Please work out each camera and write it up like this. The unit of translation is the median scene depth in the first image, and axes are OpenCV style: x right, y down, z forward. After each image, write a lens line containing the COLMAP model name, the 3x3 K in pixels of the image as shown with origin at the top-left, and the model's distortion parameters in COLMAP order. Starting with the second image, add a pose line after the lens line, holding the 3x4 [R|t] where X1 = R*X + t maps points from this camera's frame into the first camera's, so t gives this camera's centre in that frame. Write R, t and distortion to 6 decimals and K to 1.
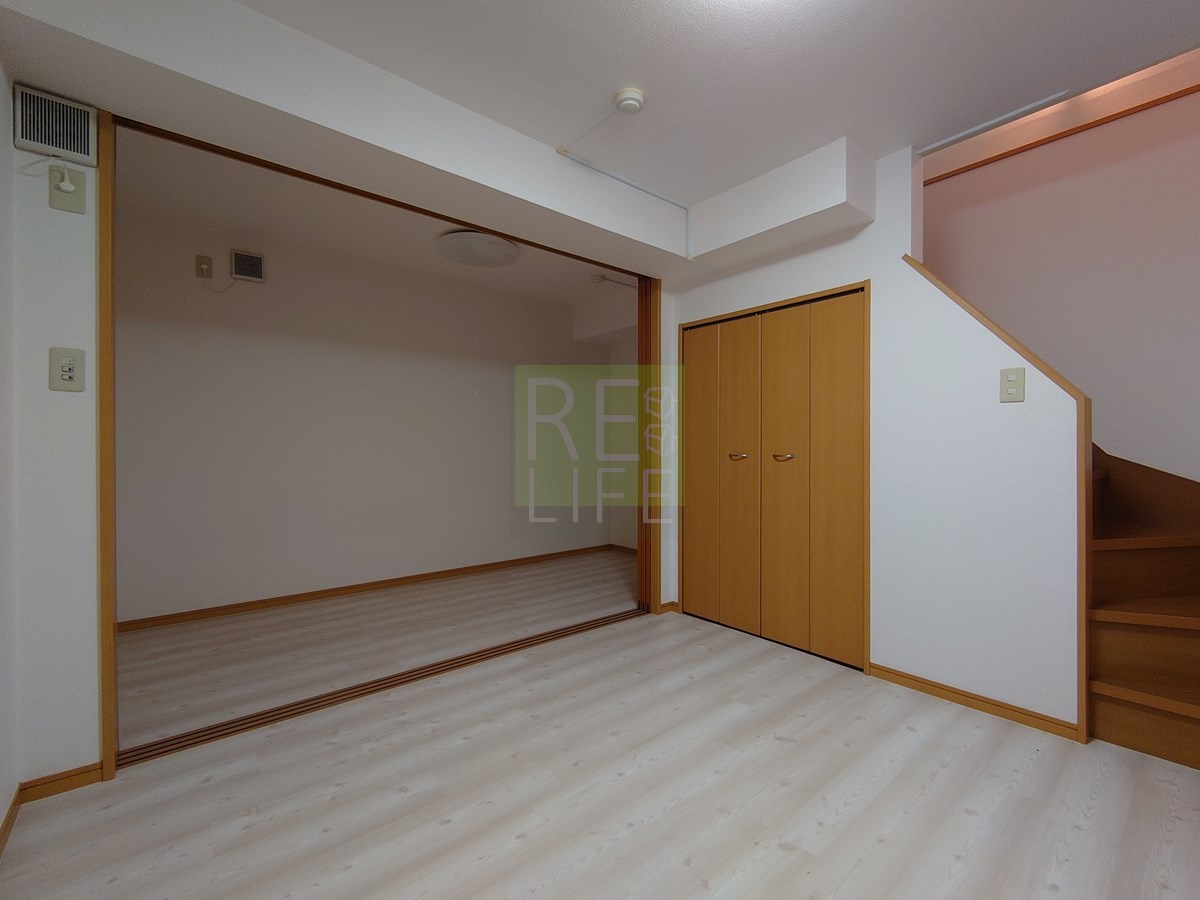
lens RADIAL K [[513.2, 0, 605.1], [0, 513.2, 450.1], [0, 0, 1]] dist [0.000710, -0.001607]
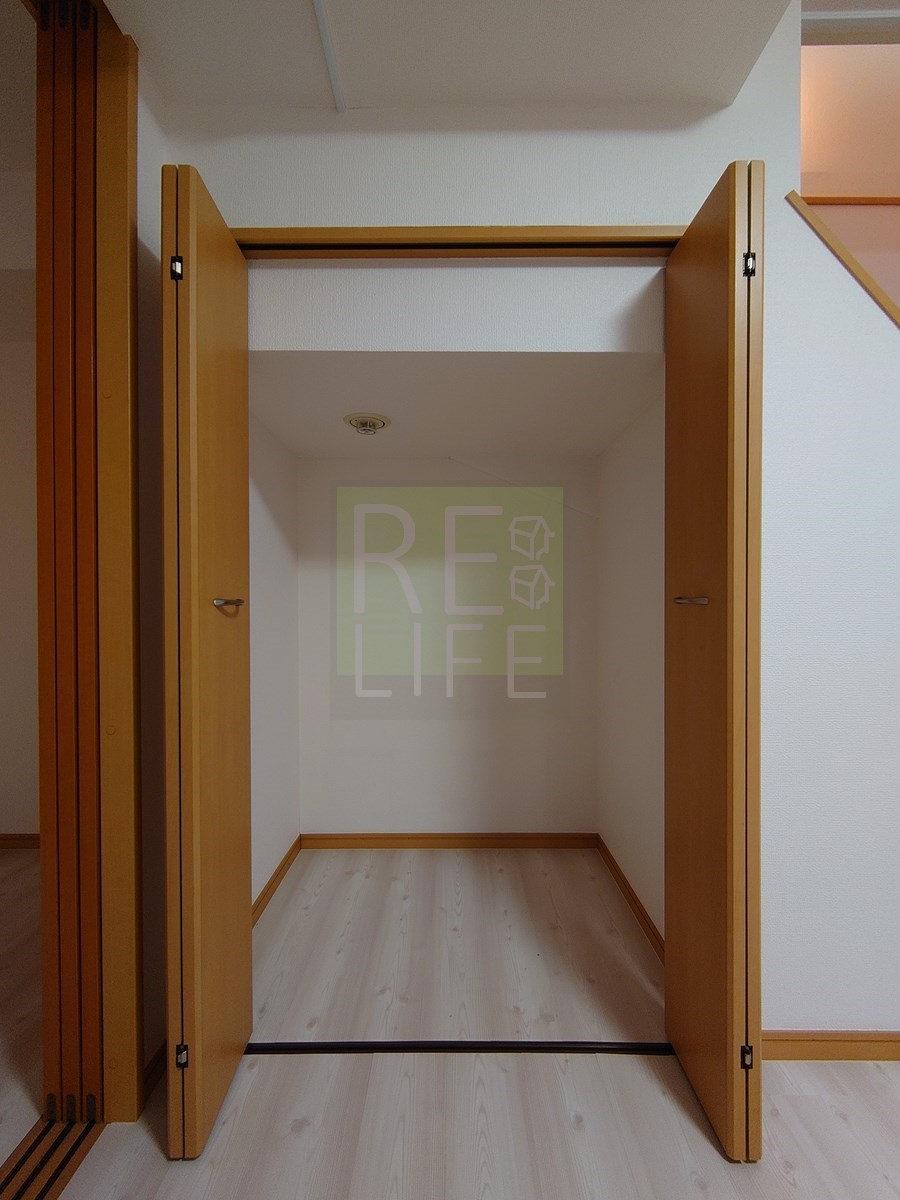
lens RADIAL K [[422.4, 0, 448.8], [0, 422.4, 599.1], [0, 0, 1]] dist [0.000360, 0.000029]
pose [[0.669110, -0.006728, 0.743133, 0.057126], [0.008093, 0.999966, 0.001766, 0.000642], [-0.743119, 0.004833, 0.669142, 0.940816]]
